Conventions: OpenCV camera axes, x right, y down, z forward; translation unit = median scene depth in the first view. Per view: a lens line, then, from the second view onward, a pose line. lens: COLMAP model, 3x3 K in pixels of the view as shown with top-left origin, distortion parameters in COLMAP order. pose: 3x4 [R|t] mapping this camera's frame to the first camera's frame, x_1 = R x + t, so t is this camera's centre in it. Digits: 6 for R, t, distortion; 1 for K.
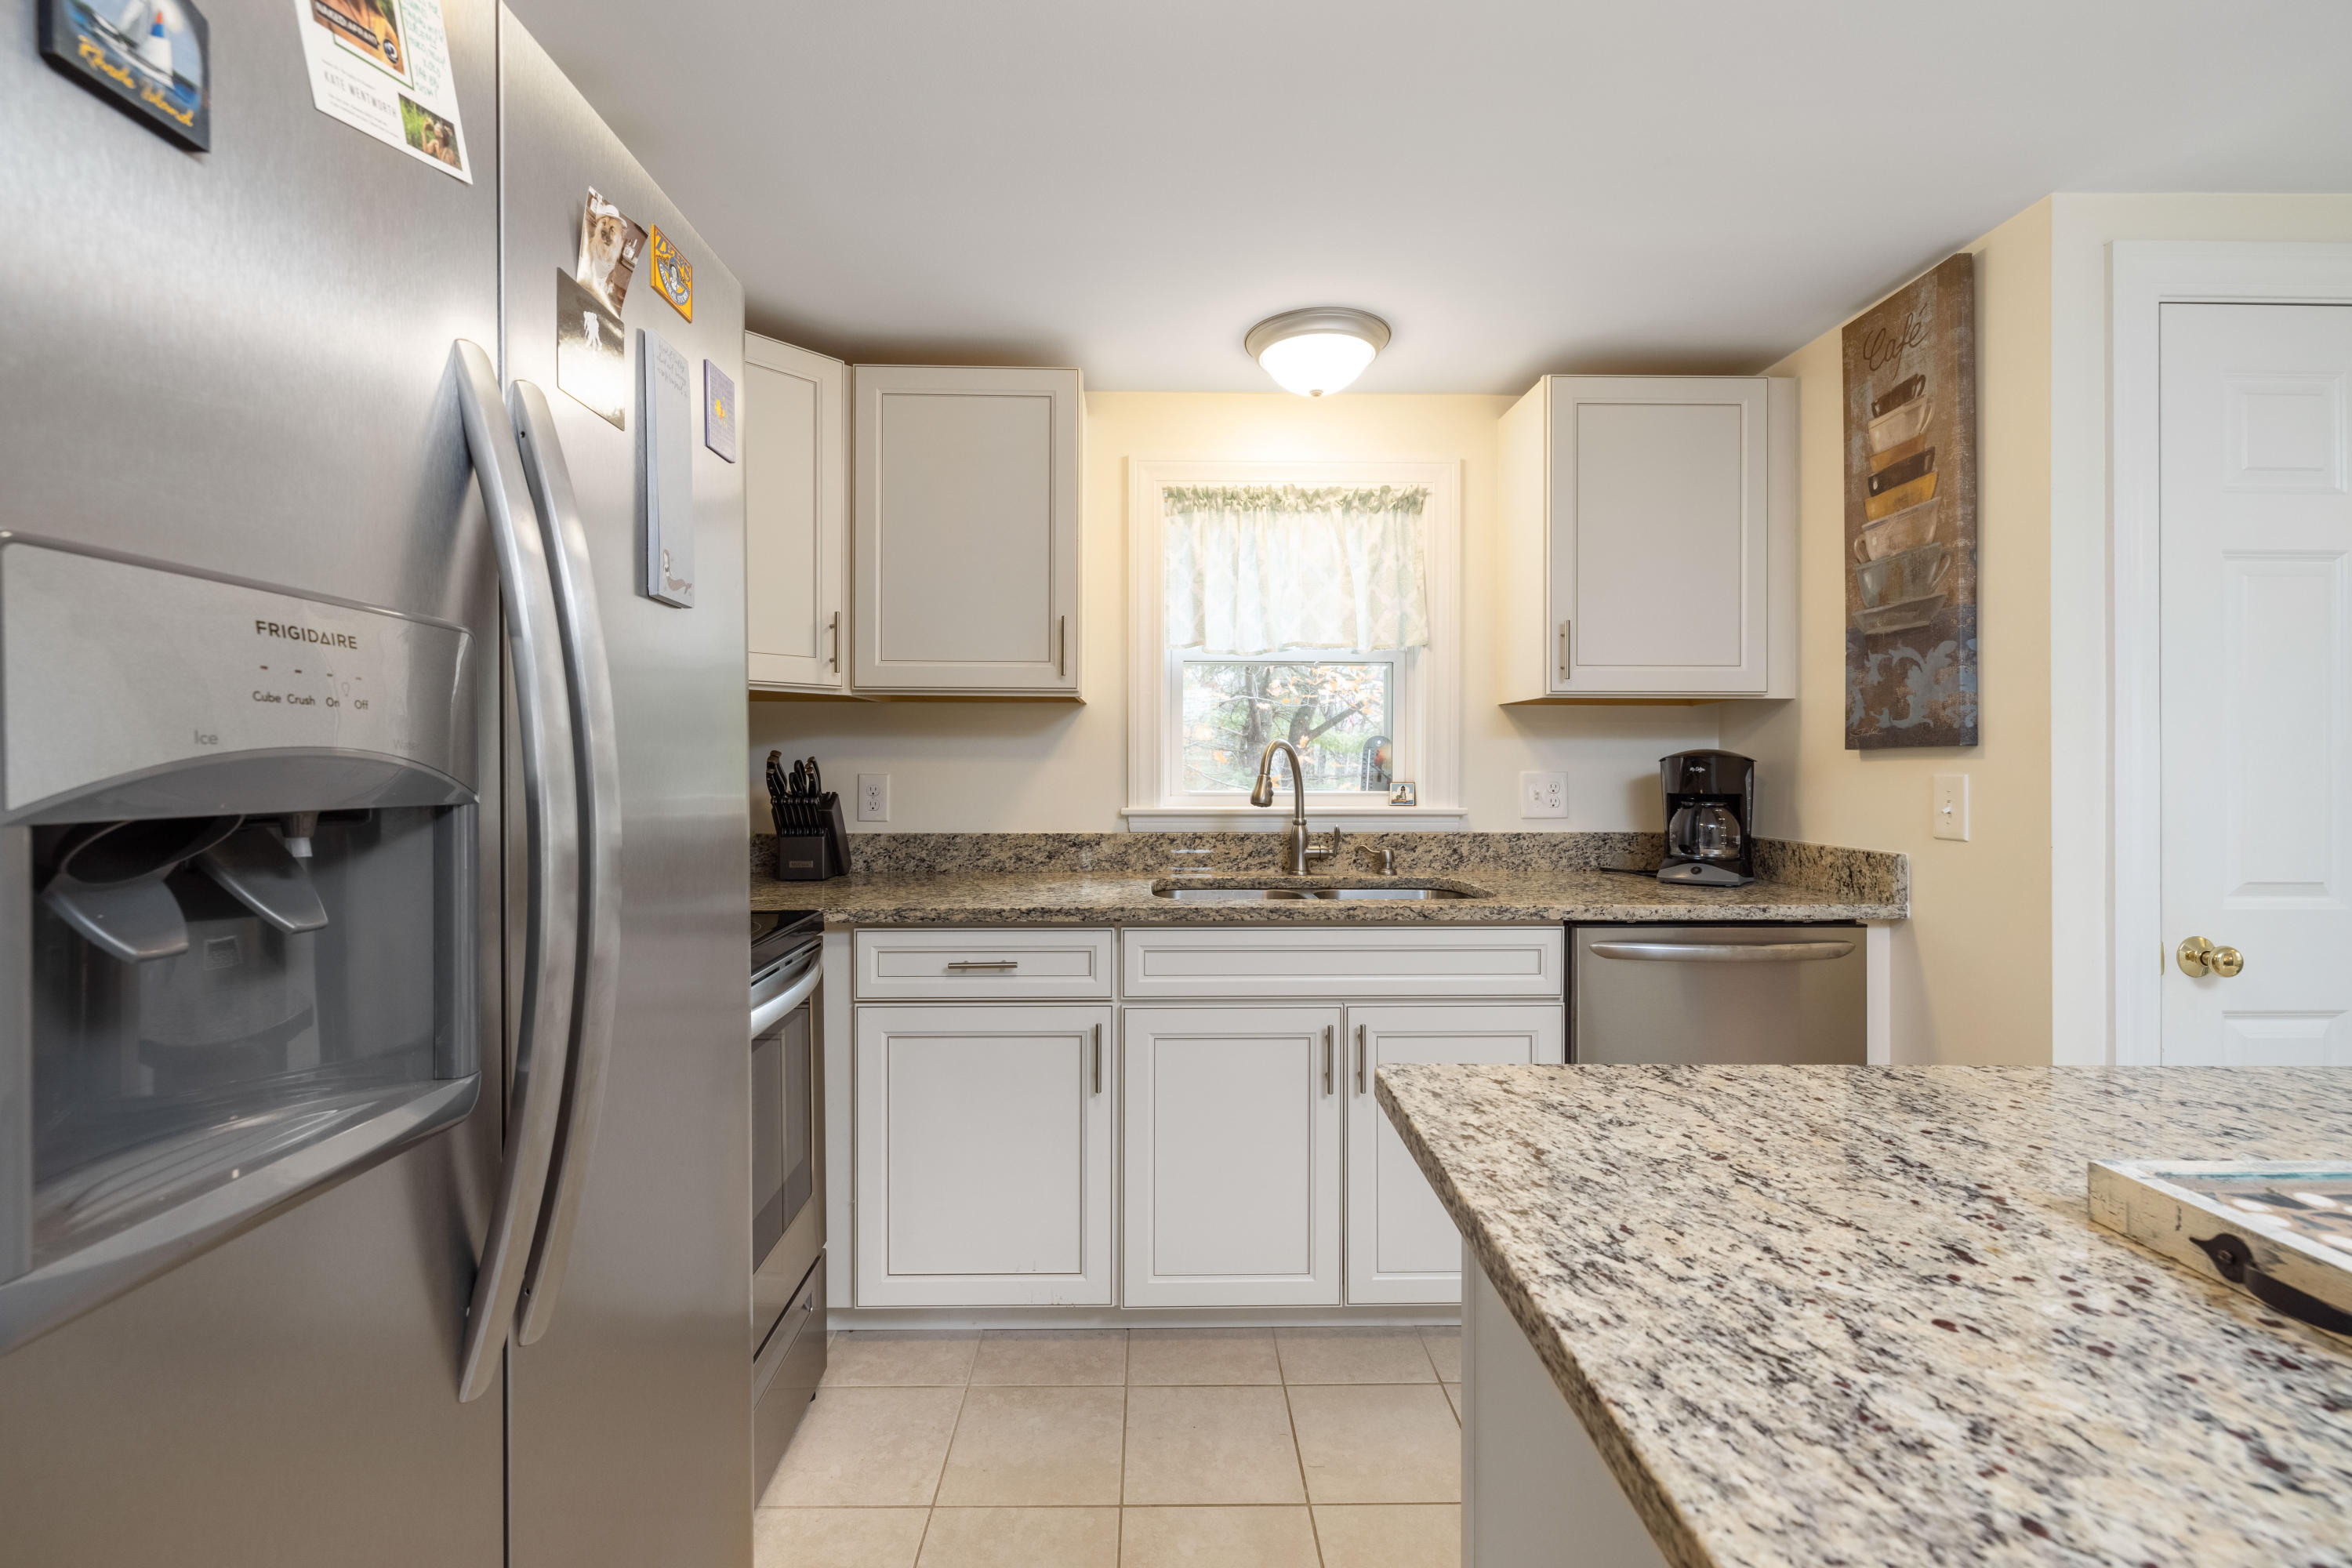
lens RADIAL K [[979.8, 0, 1166.6], [0, 979.8, 775.9], [0, 0, 1]] dist [-0.001524, -0.000279]
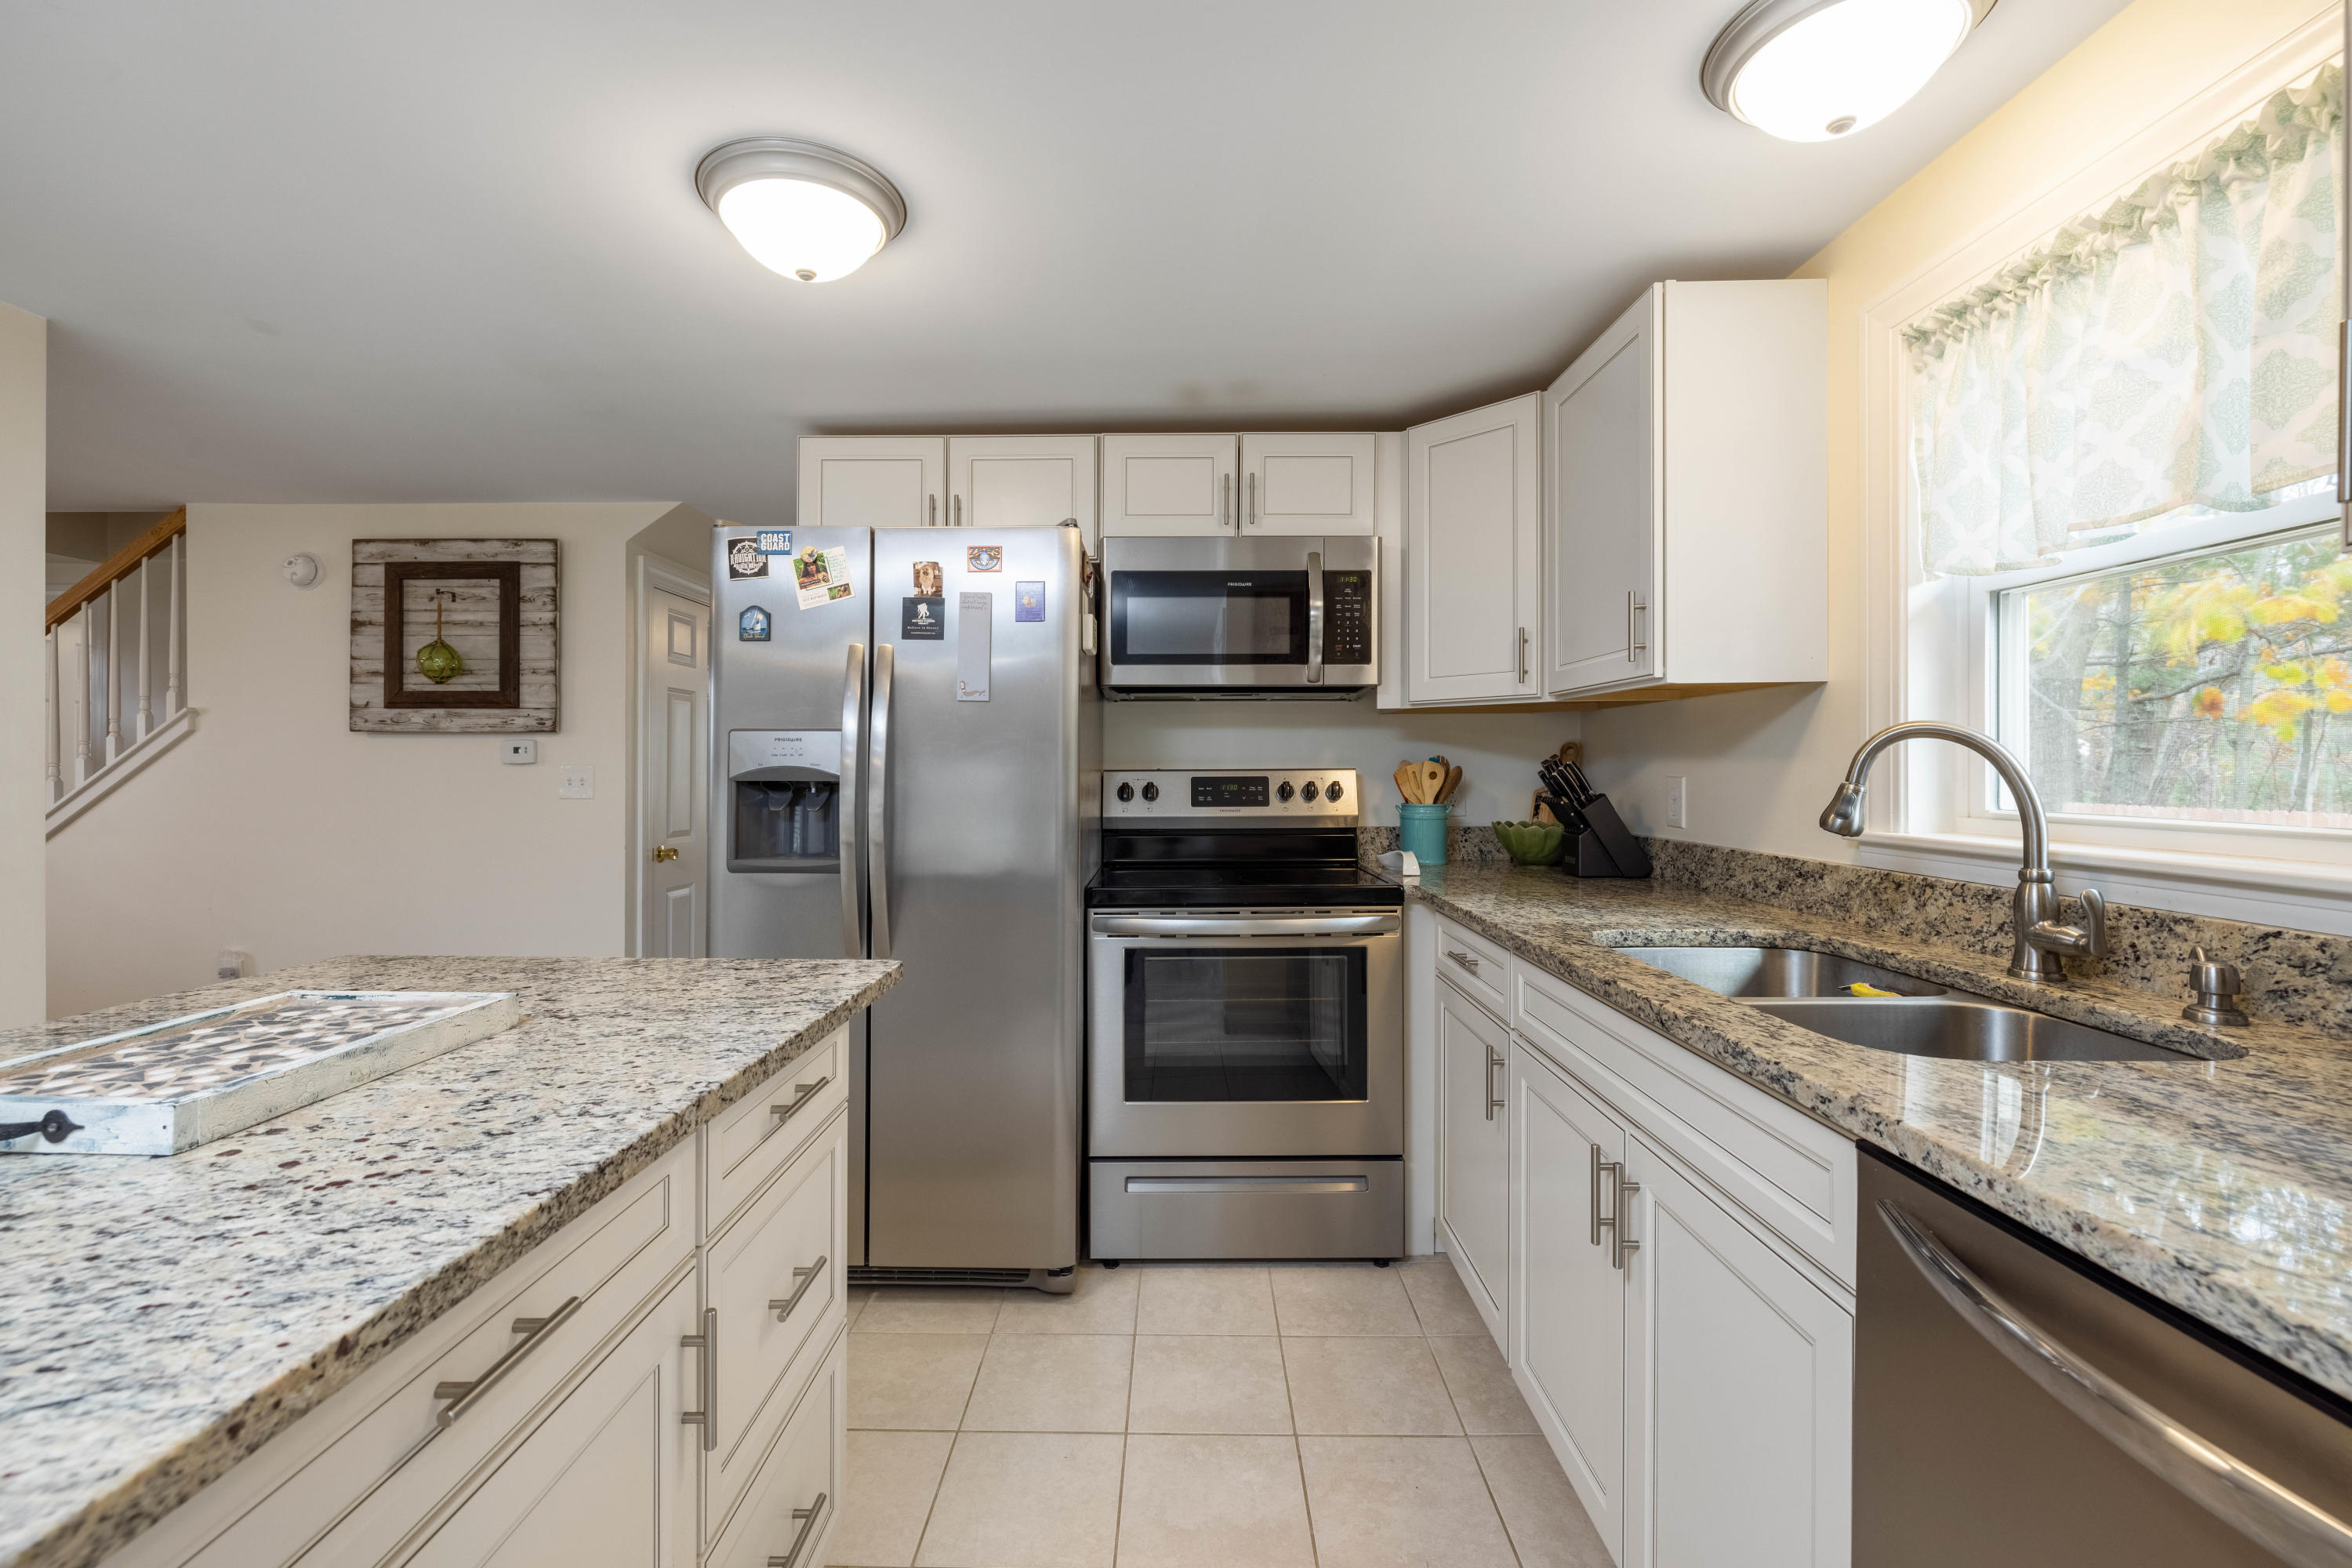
lens RADIAL K [[979.8, 0, 1166.8], [0, 979.8, 770.1], [0, 0, 1]] dist [-0.001524, -0.000279]
pose [[-0.030193, 0.002181, -0.999542, 0.656836], [-0.008302, 0.999963, 0.002433, -0.006144], [0.999510, 0.008372, -0.030174, 0.545007]]
